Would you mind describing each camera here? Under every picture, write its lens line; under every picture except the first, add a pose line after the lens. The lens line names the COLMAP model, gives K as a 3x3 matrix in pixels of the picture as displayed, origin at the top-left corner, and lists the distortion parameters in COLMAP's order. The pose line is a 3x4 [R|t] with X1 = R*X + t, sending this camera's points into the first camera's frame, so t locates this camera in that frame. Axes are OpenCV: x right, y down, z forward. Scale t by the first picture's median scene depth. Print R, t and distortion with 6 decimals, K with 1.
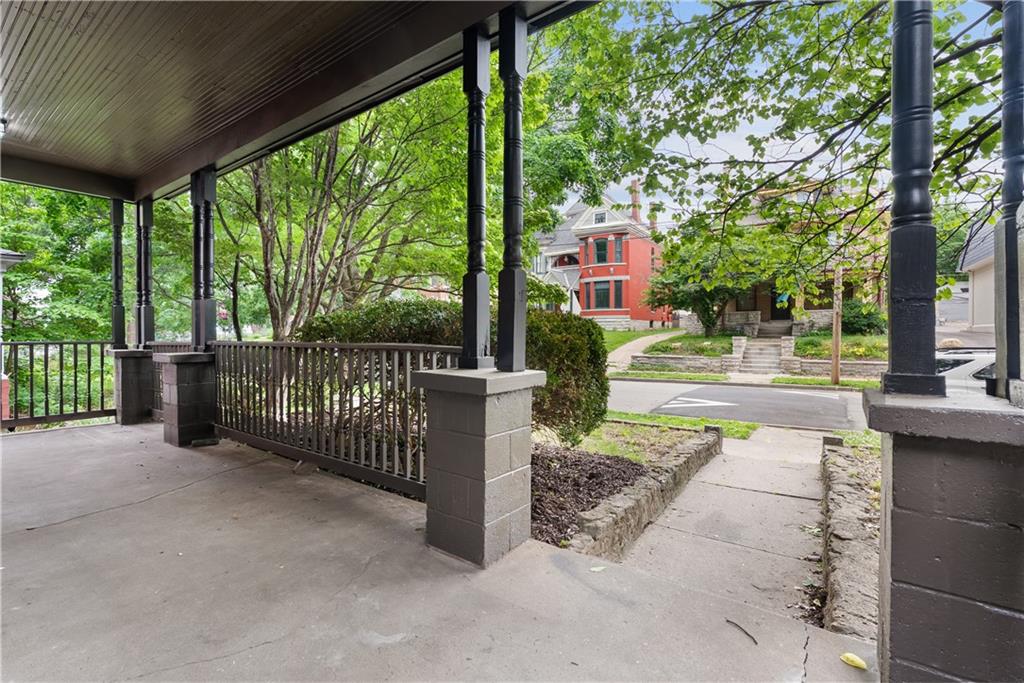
lens RADIAL K [[455.3, 0, 513.3], [0, 455.3, 338.5], [0, 0, 1]] dist [-0.010636, 0.000910]
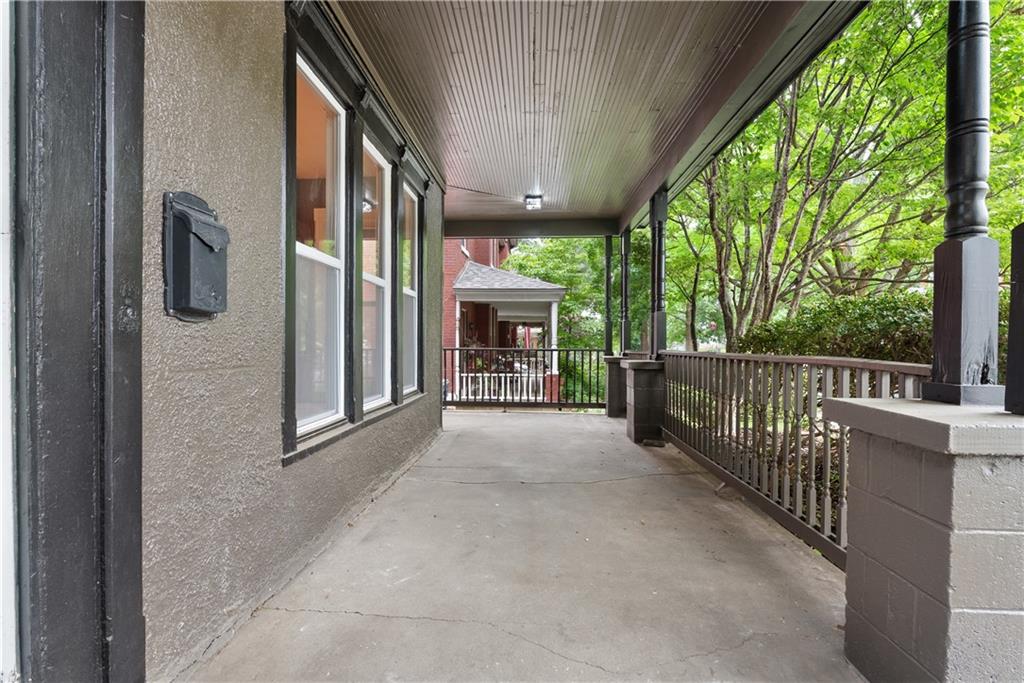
lens RADIAL K [[455.5, 0, 512.6], [0, 455.5, 348.4], [0, 0, 1]] dist [-0.008016, 0.000474]
pose [[0.540585, 0.011587, -0.841210, 0.067449], [-0.013294, 0.999898, 0.005230, 0.000053], [0.841184, 0.008356, 0.540684, 0.148705]]
